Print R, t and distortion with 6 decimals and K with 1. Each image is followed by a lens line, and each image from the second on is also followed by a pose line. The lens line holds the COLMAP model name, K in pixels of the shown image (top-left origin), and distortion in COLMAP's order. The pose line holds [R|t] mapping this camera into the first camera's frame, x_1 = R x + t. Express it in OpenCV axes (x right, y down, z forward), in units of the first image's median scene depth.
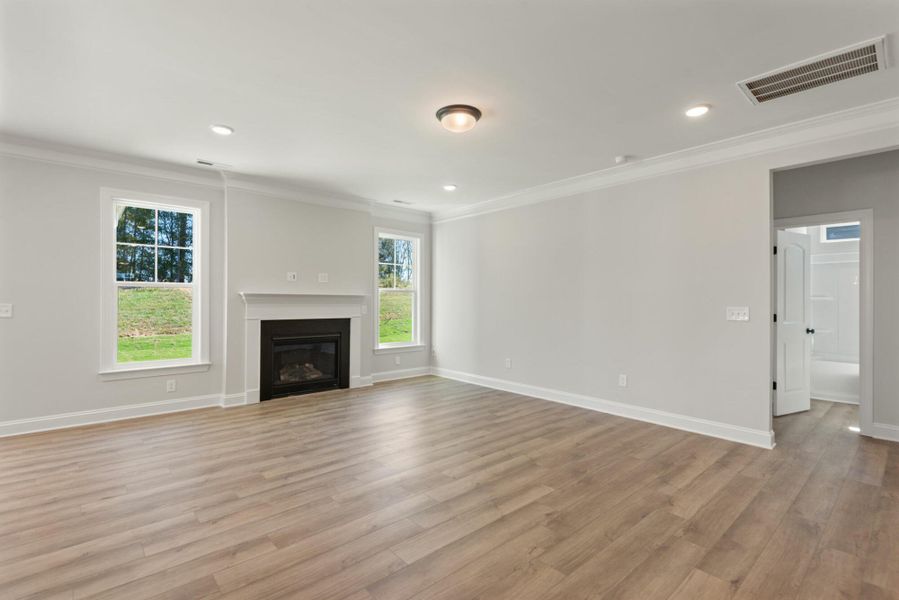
lens RADIAL K [[415.4, 0, 448.0], [0, 415.4, 301.2], [0, 0, 1]] dist [0.024634, -0.009306]
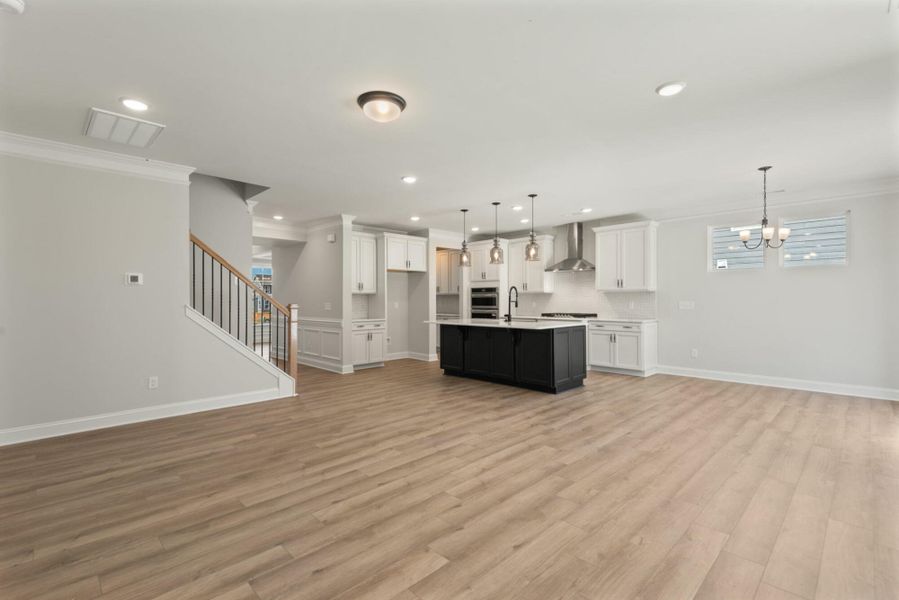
lens RADIAL K [[410.6, 0, 446.8], [0, 410.6, 299.1], [0, 0, 1]] dist [0.020967, -0.000553]
pose [[-0.998727, -0.000236, -0.050436, -0.056295], [-0.000113, 0.999997, -0.002442, -0.001502], [0.050436, -0.002433, -0.998724, 1.457801]]
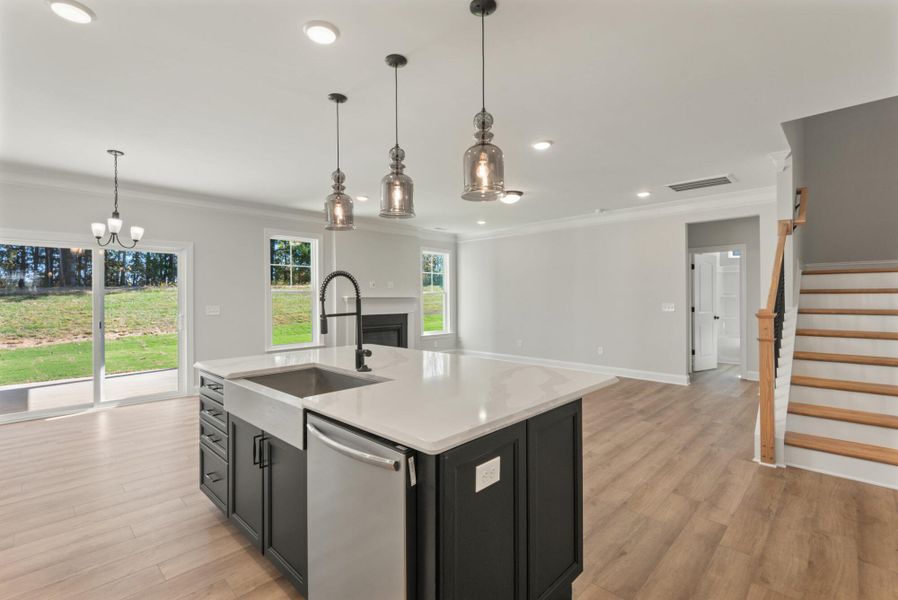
lens RADIAL K [[410.2, 0, 446.3], [0, 410.2, 299.1], [0, 0, 1]] dist [0.020967, -0.000553]
pose [[0.997259, -0.010230, 0.073279, -0.275368], [0.009834, 0.999935, 0.005763, -0.018375], [-0.073333, -0.005027, 0.997295, -0.505153]]
